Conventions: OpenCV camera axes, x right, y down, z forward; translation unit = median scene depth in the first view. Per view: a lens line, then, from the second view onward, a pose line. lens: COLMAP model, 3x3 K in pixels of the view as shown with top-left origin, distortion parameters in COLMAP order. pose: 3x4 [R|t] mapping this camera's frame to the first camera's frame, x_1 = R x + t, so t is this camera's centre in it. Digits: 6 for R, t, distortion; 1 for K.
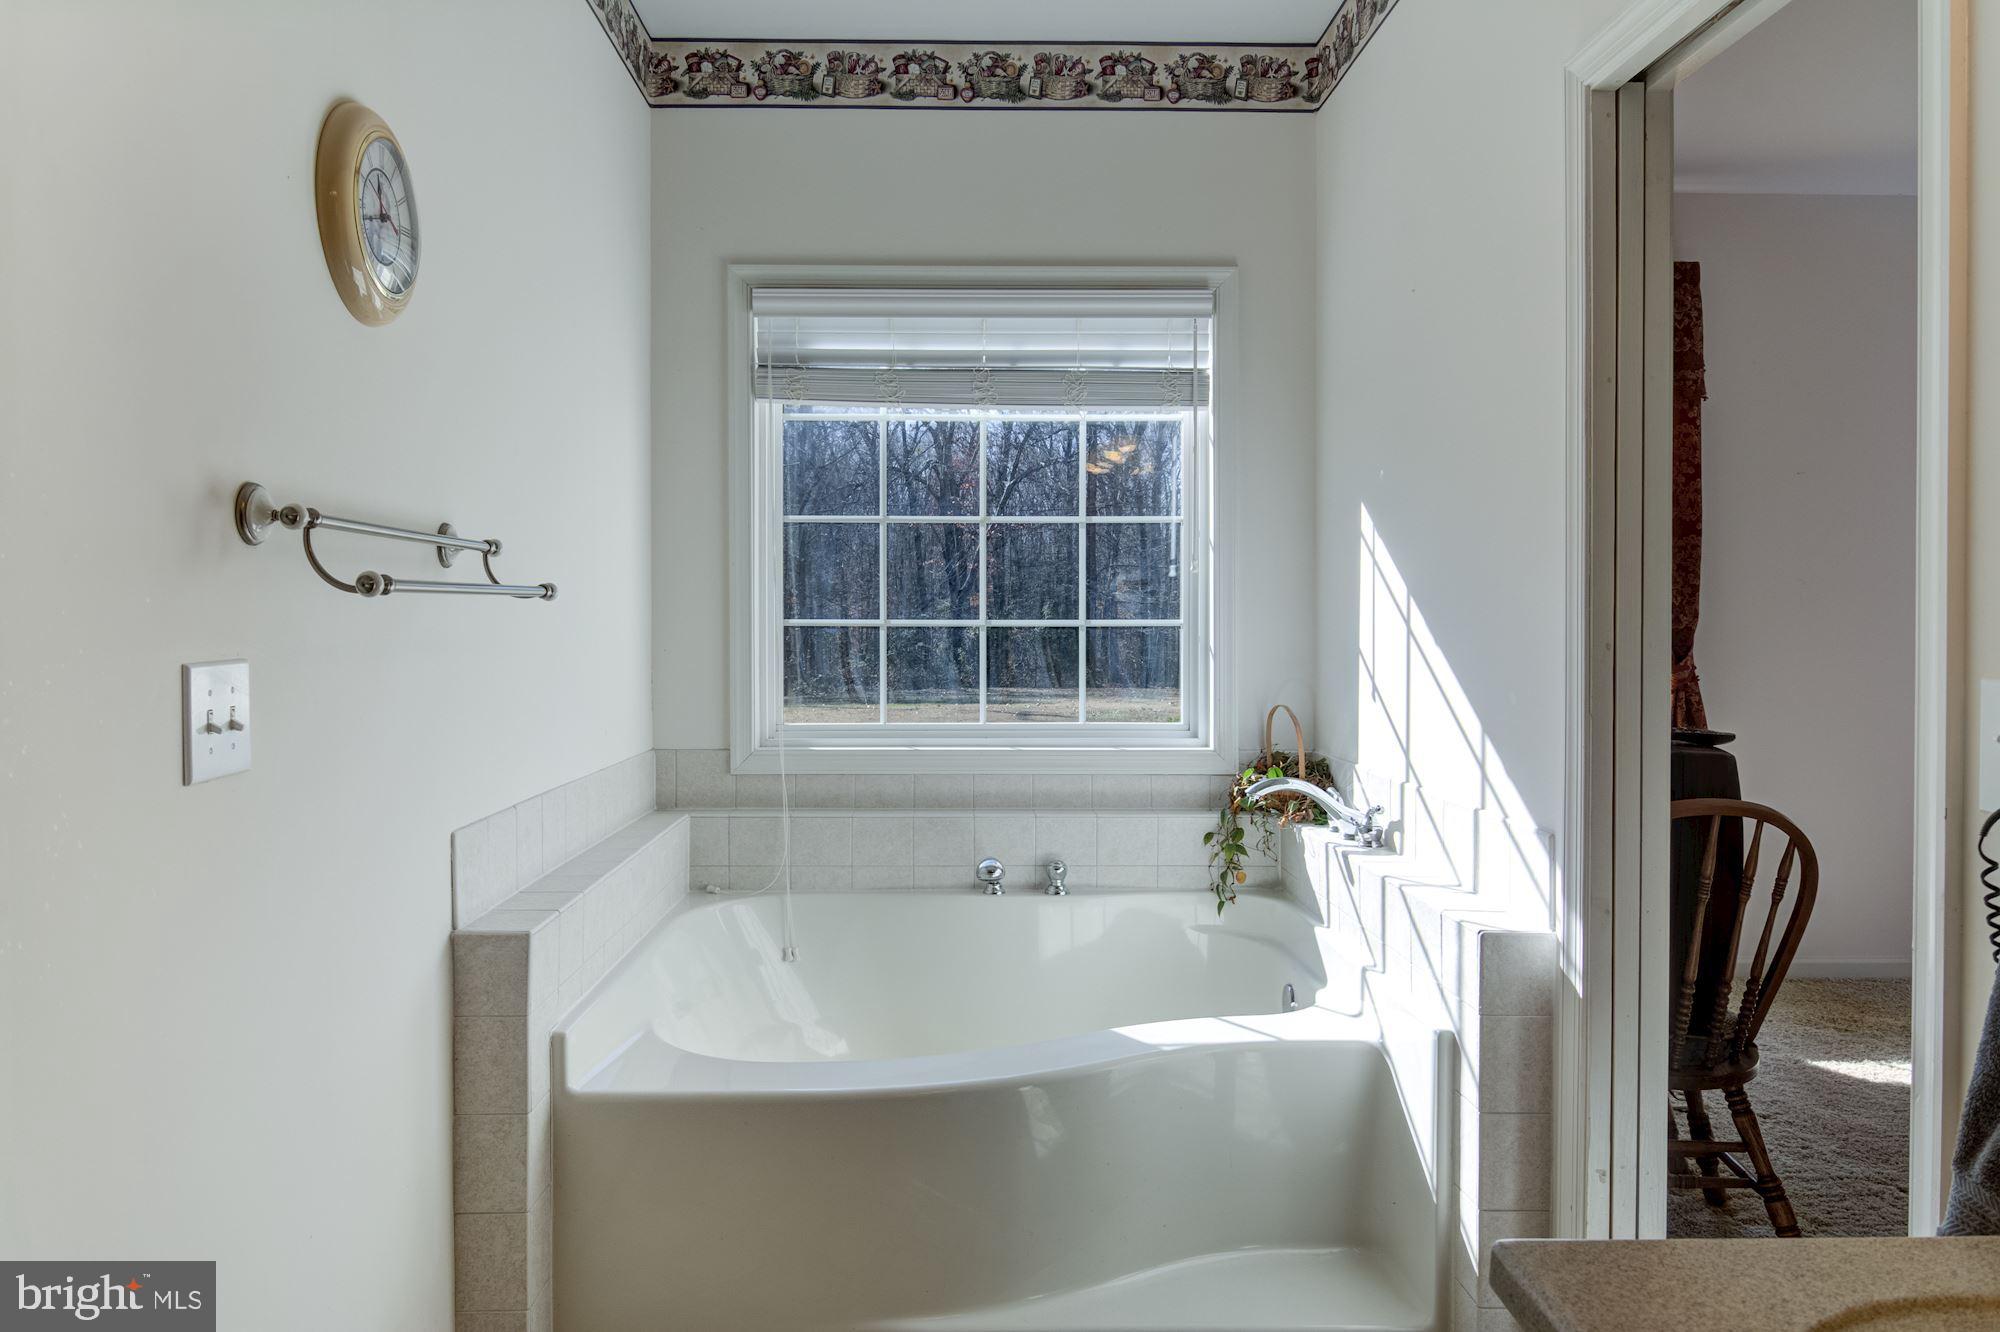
lens RADIAL K [[1364.4, 0, 971.6], [0, 1364.4, 635.8], [0, 0, 1]] dist [0.002436, -0.005042]
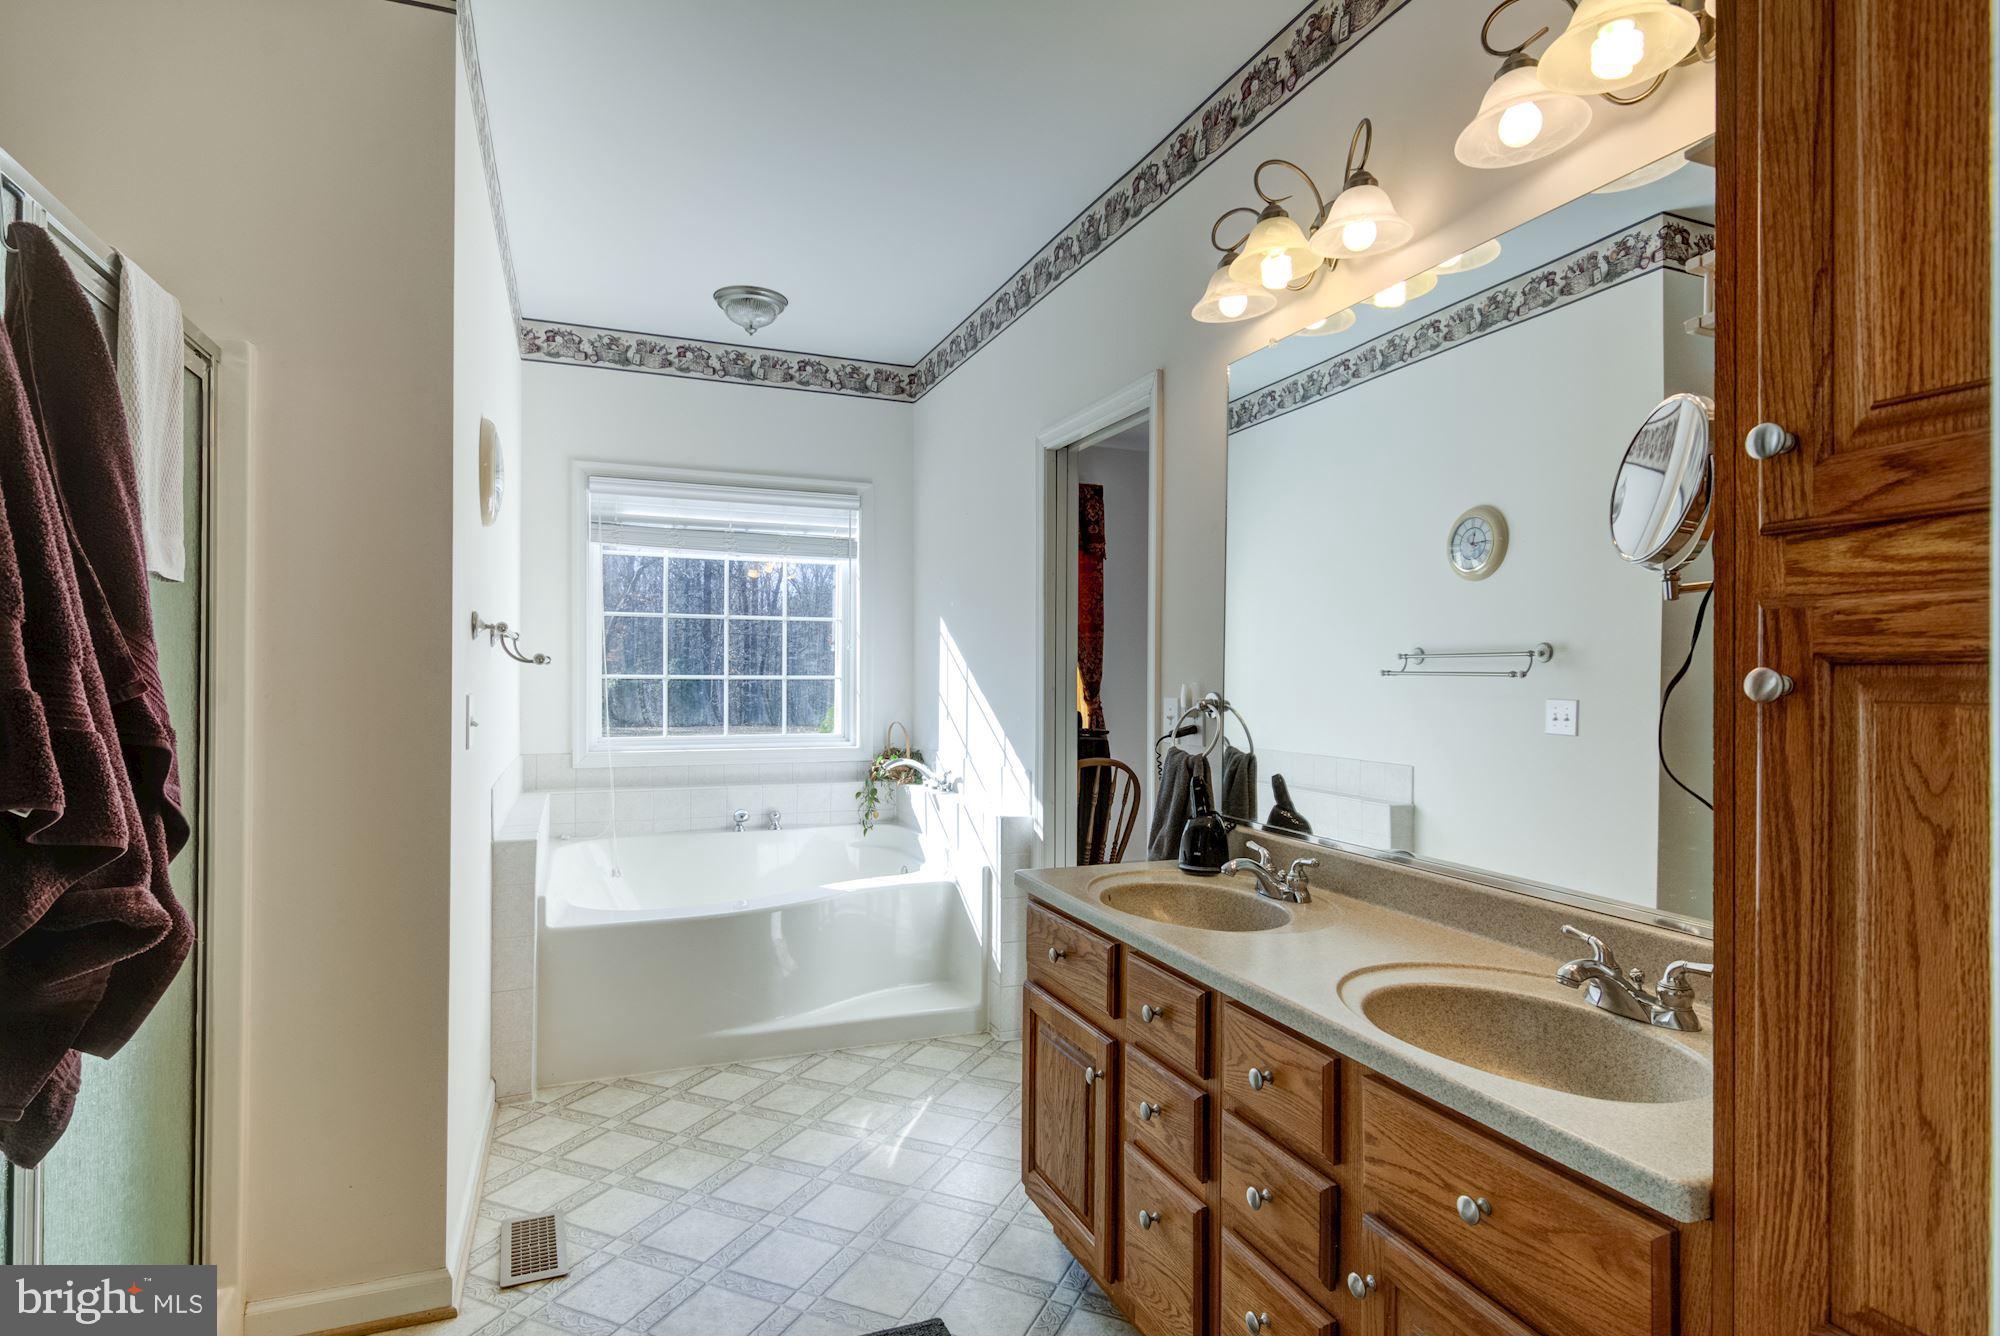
lens RADIAL K [[1020.8, 0, 1010.7], [0, 1020.8, 676.8], [0, 0, 1]] dist [0.025298, -0.007697]
pose [[0.926863, 0.003558, 0.375382, -0.151811], [0.000196, 0.999950, -0.009960, 0.003049], [-0.375399, 0.009305, 0.926817, -0.349151]]
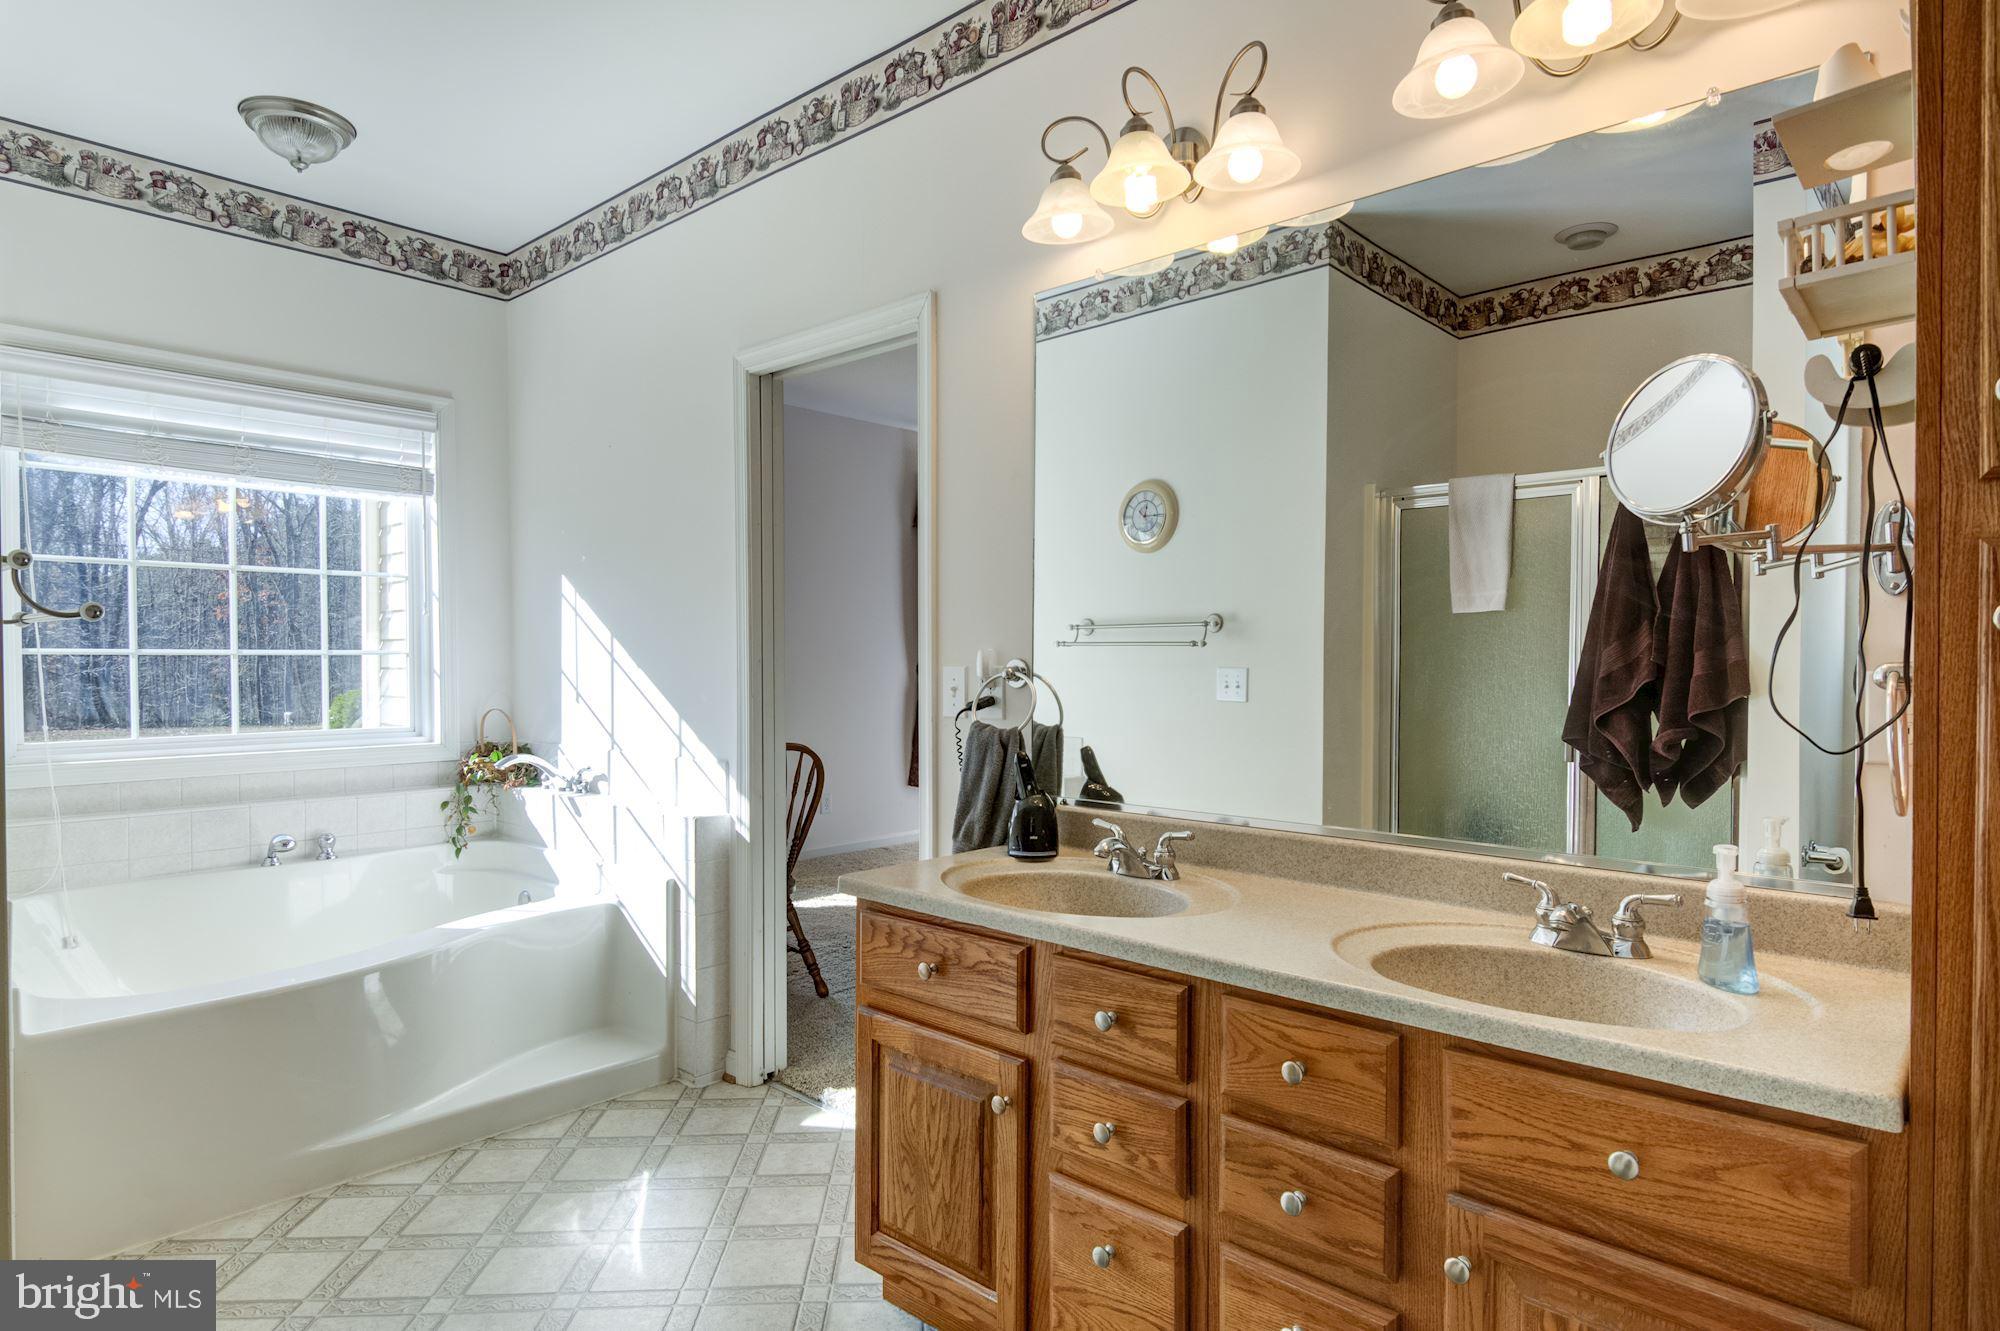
lens RADIAL K [[1089.3, 0, 1004.0], [0, 1089.3, 680.2], [0, 0, 1]] dist [0.021769, -0.014087]
pose [[0.672218, -0.016882, 0.740161, -0.272497], [0.011643, 0.999857, 0.012232, 0.012353], [-0.740262, 0.000395, 0.672319, -0.184146]]
